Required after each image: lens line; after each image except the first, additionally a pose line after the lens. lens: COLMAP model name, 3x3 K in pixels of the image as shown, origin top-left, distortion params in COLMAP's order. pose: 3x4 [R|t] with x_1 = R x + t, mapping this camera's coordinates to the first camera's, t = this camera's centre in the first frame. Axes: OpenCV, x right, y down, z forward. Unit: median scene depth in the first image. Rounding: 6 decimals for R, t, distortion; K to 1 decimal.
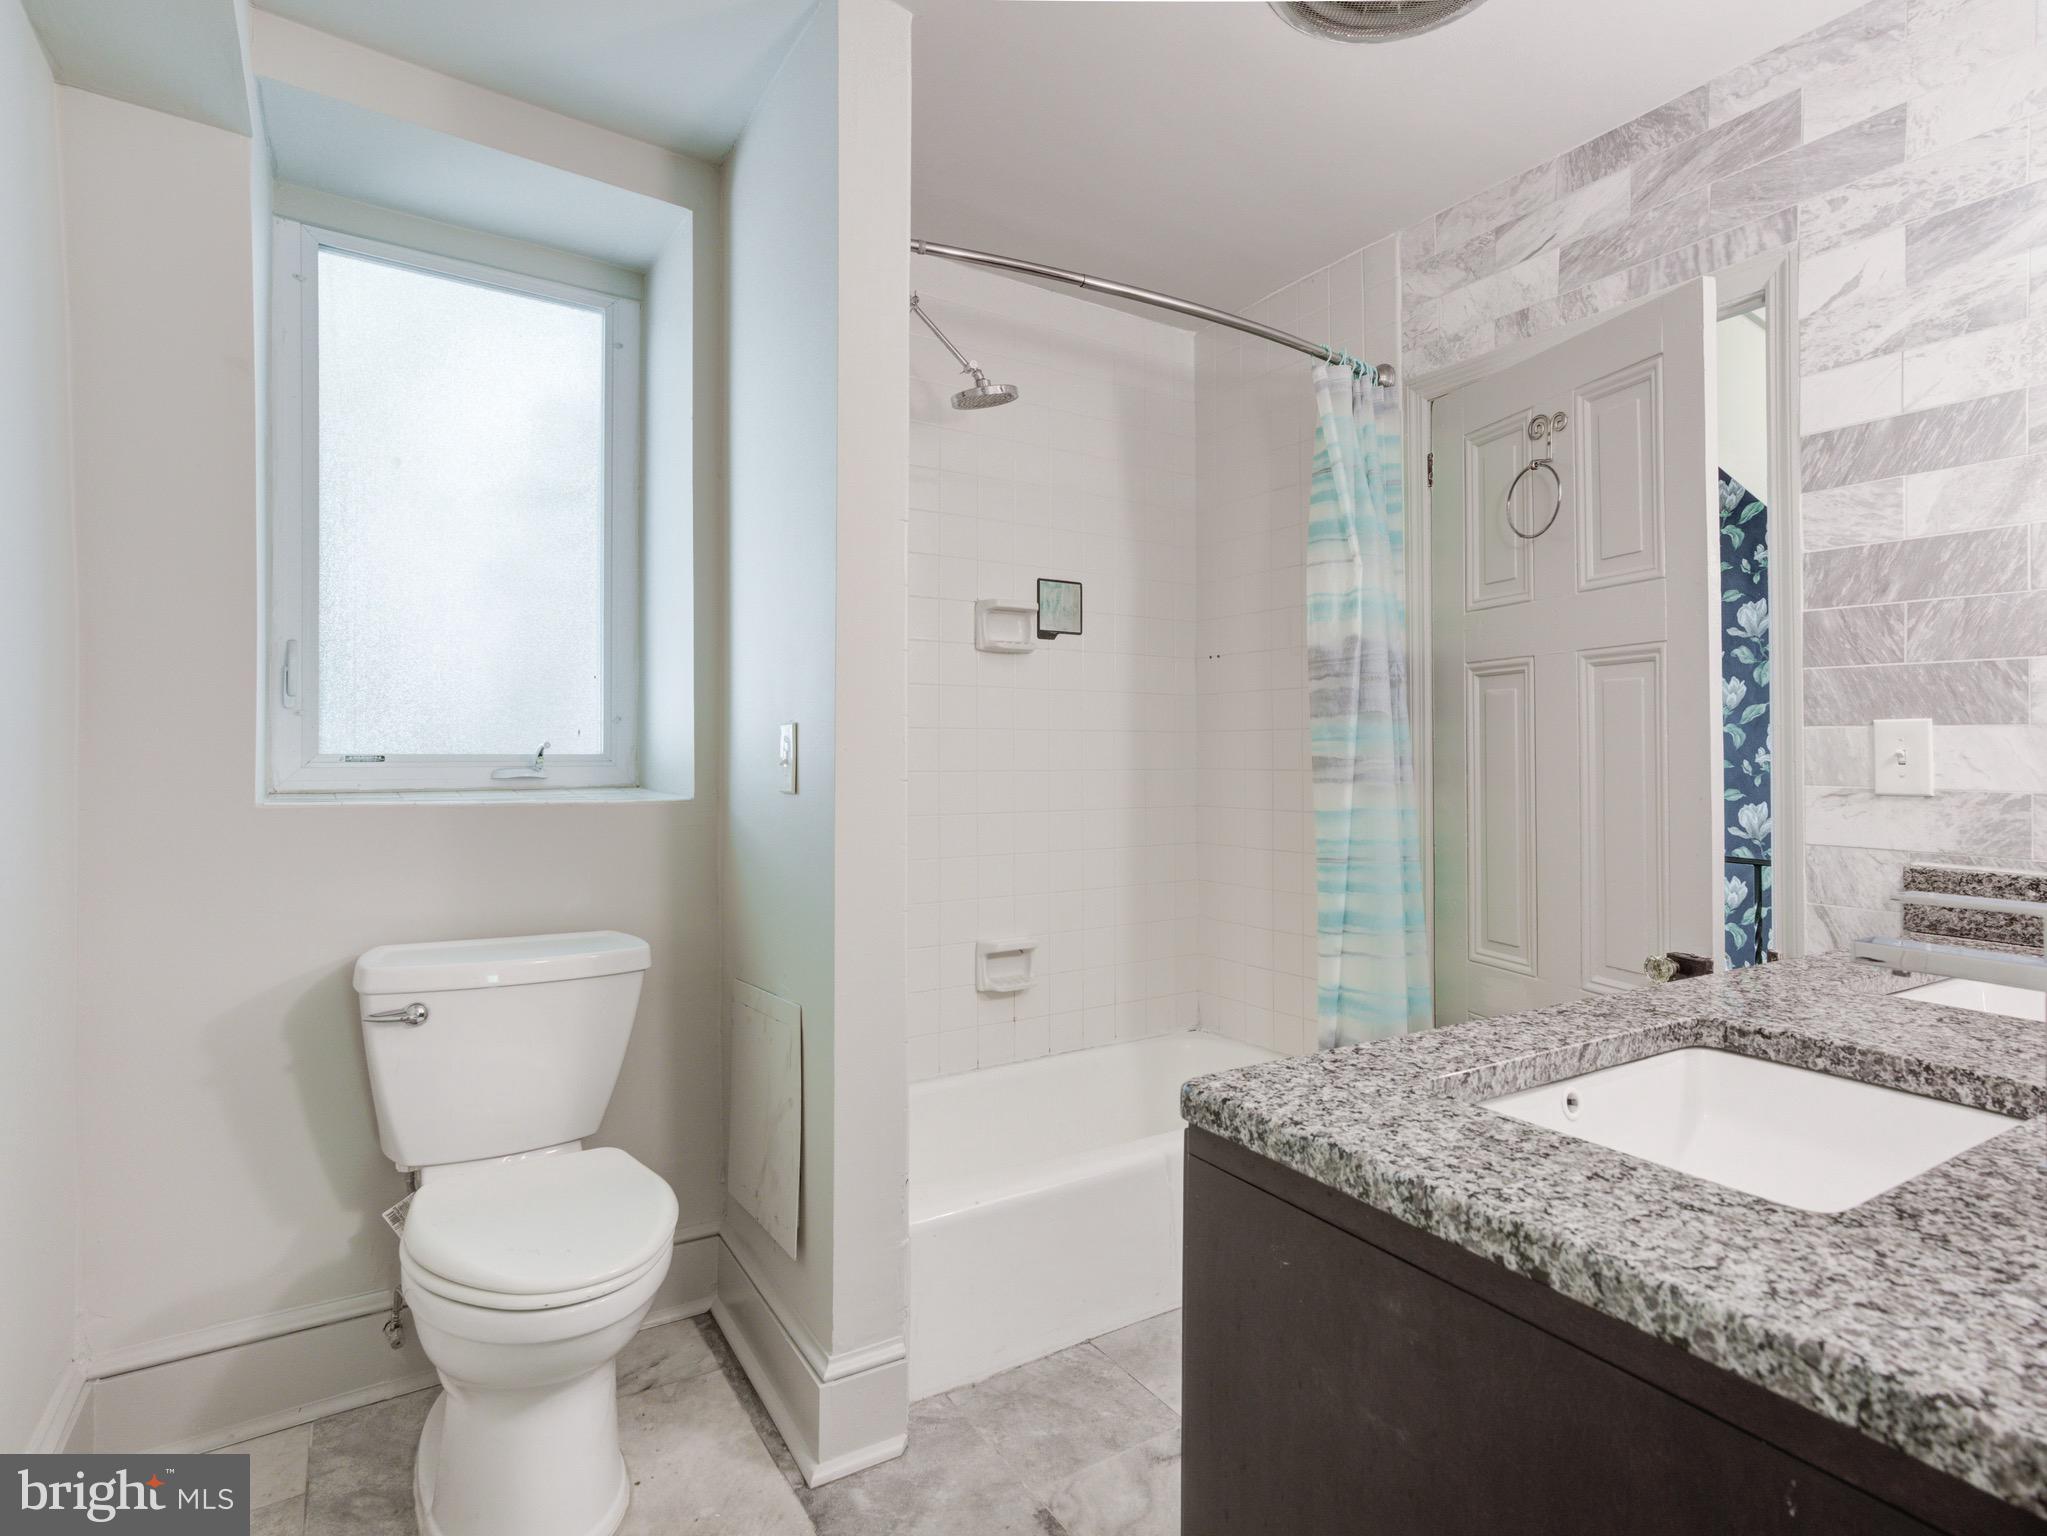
lens RADIAL K [[988.4, 0, 1033.6], [0, 988.4, 733.1], [0, 0, 1]] dist [-0.001482, 0.010892]
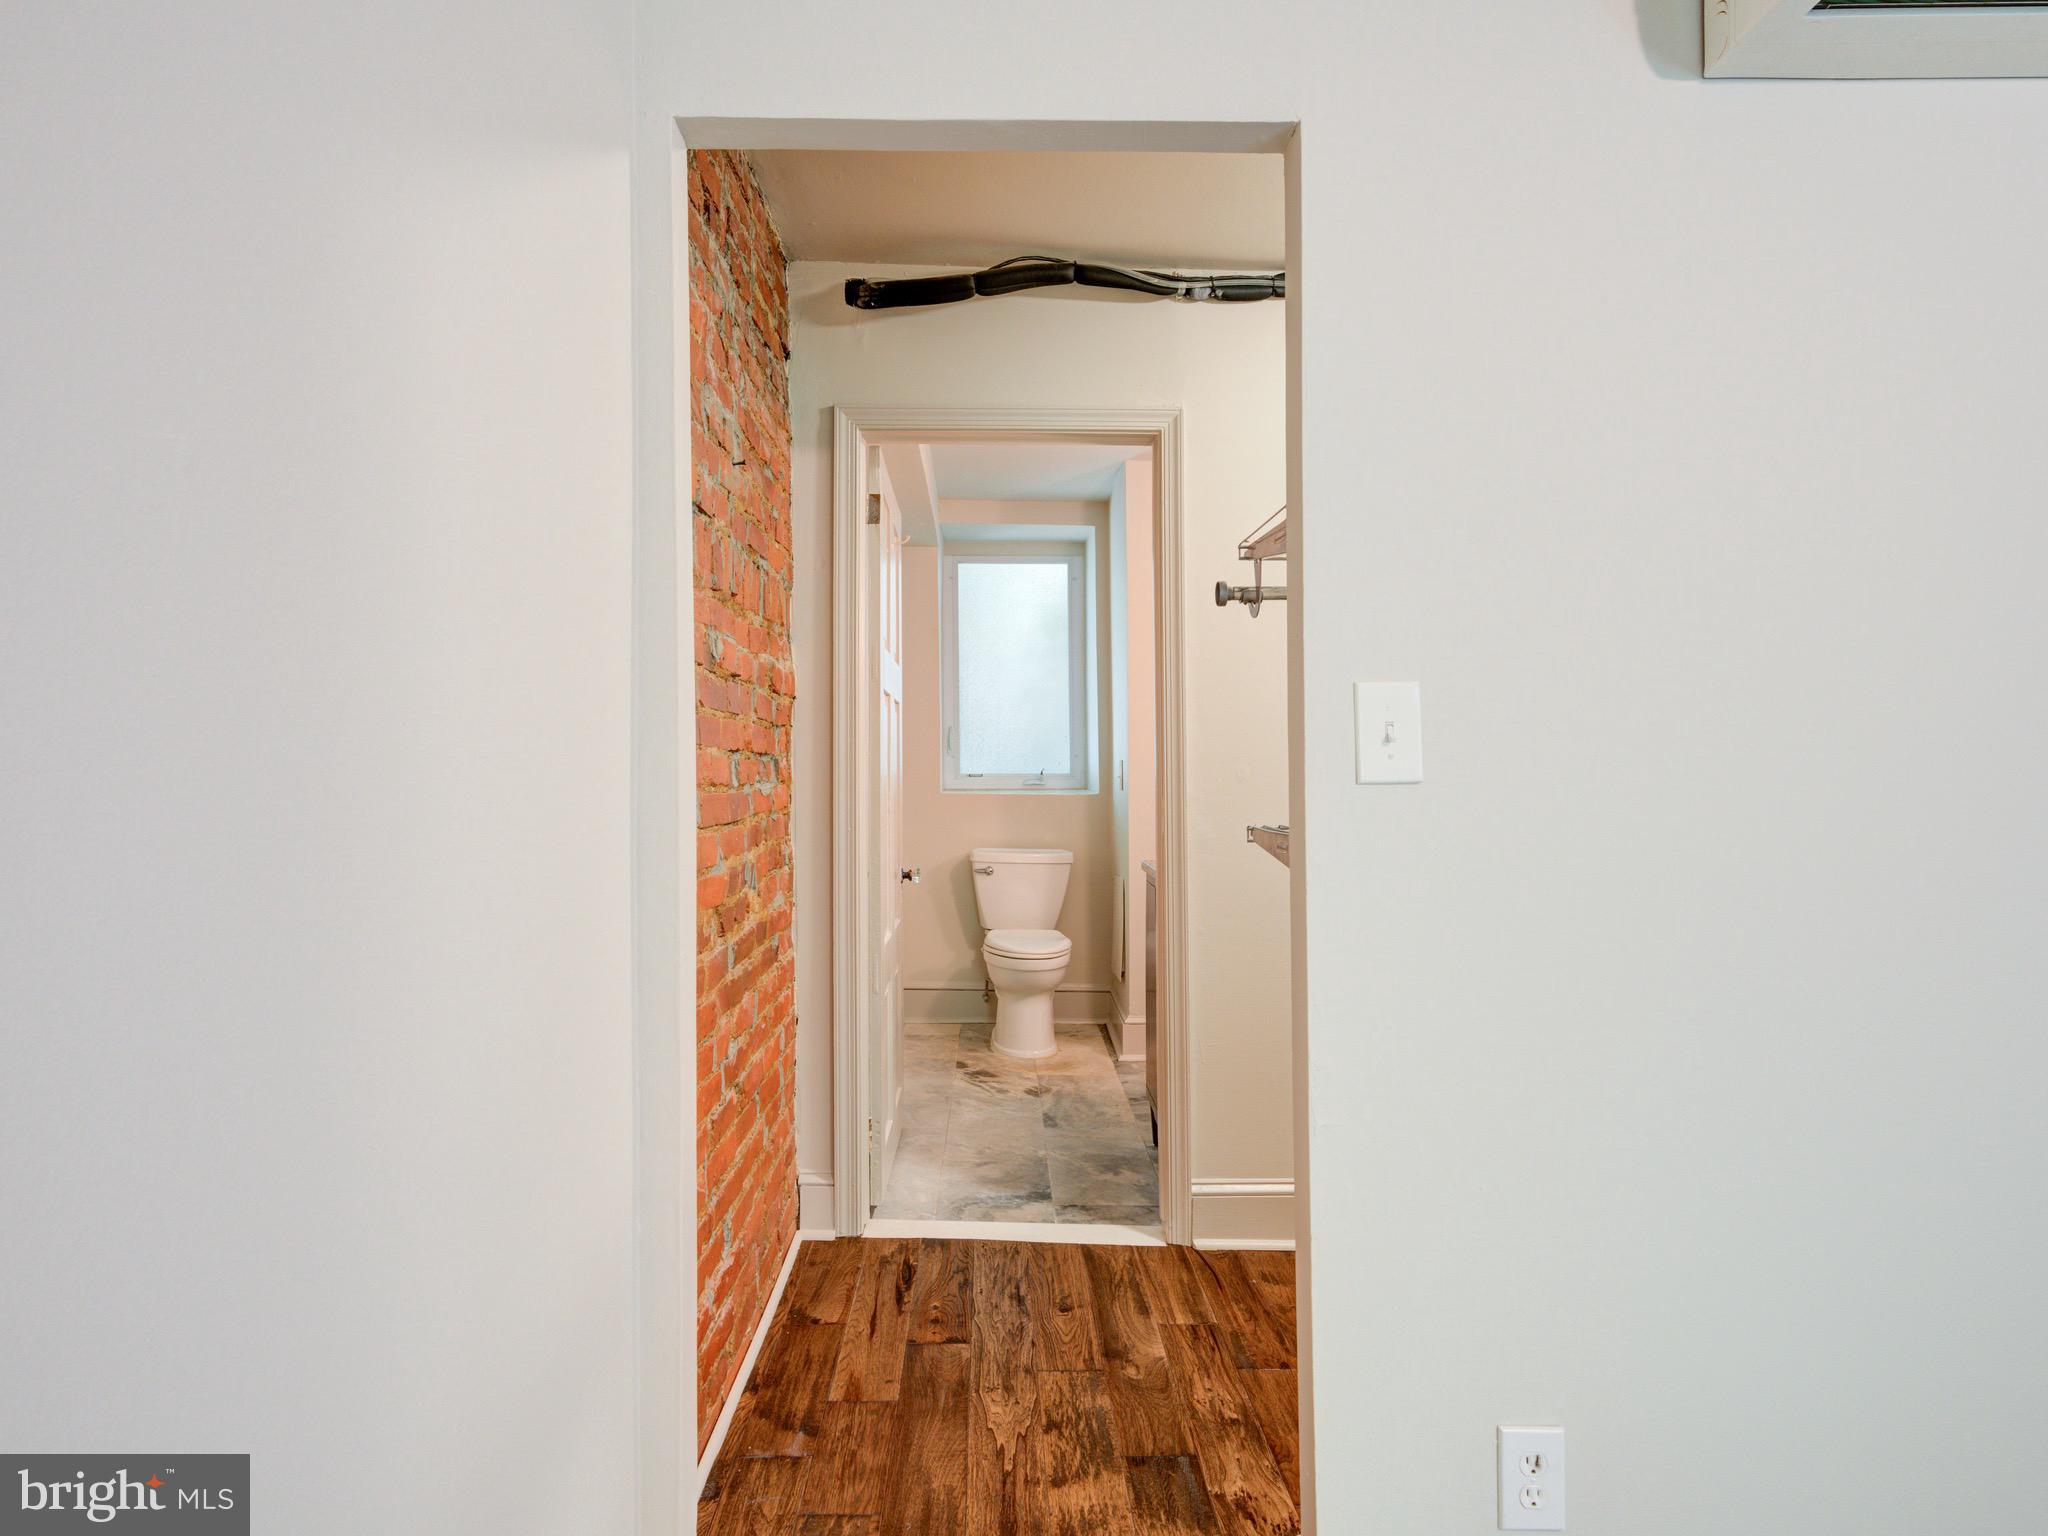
lens RADIAL K [[1024.9, 0, 1091.2], [0, 1024.9, 751.5], [0, 0, 1]] dist [-0.023061, 0.027910]
pose [[0.873941, -0.010448, -0.485919, 0.822874], [0.011851, 0.999930, -0.000186, -0.030268], [0.485887, -0.005596, 0.874004, -1.093746]]
